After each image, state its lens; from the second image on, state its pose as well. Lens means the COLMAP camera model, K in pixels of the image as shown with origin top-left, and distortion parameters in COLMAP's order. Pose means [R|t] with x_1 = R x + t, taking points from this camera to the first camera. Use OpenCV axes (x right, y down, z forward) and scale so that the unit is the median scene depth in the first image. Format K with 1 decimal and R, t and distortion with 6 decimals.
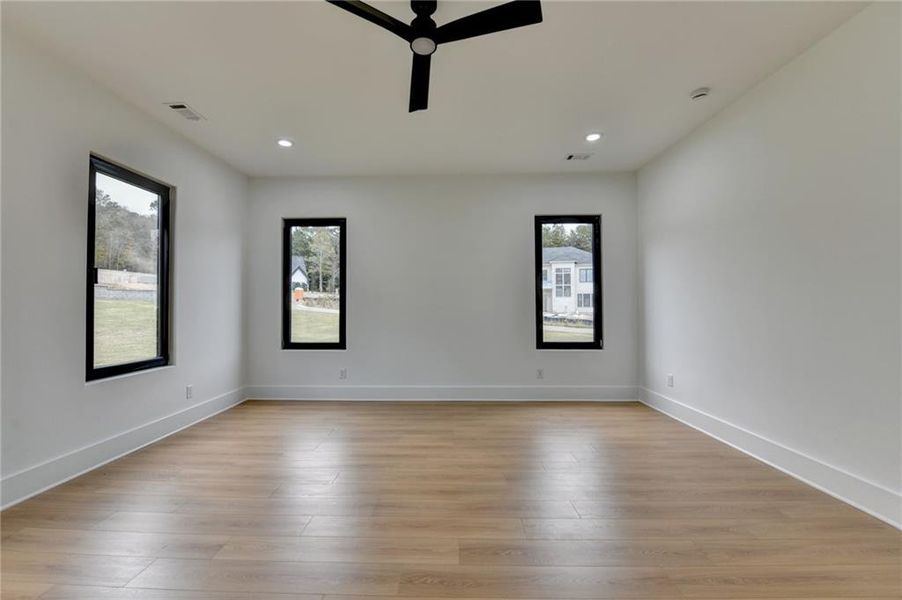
lens RADIAL K [[365.7, 0, 450.3], [0, 365.7, 291.9], [0, 0, 1]] dist [-0.014027, -0.002348]
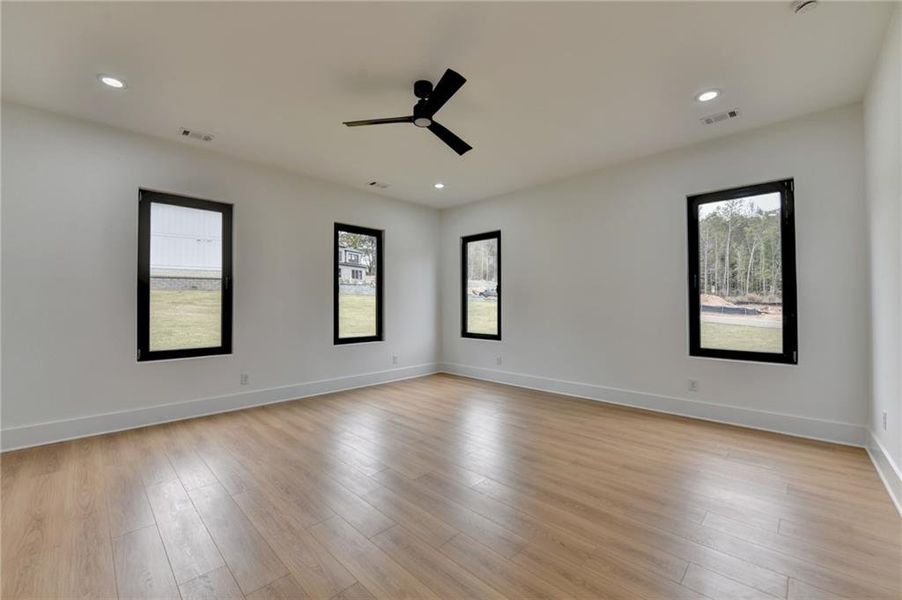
lens RADIAL K [[365.7, 0, 446.6], [0, 365.7, 291.5], [0, 0, 1]] dist [-0.014027, -0.002348]
pose [[0.725545, -0.023199, -0.687784, 0.427851], [0.027041, 0.999621, -0.005192, -0.002453], [0.687643, -0.014831, 0.725897, 0.009345]]
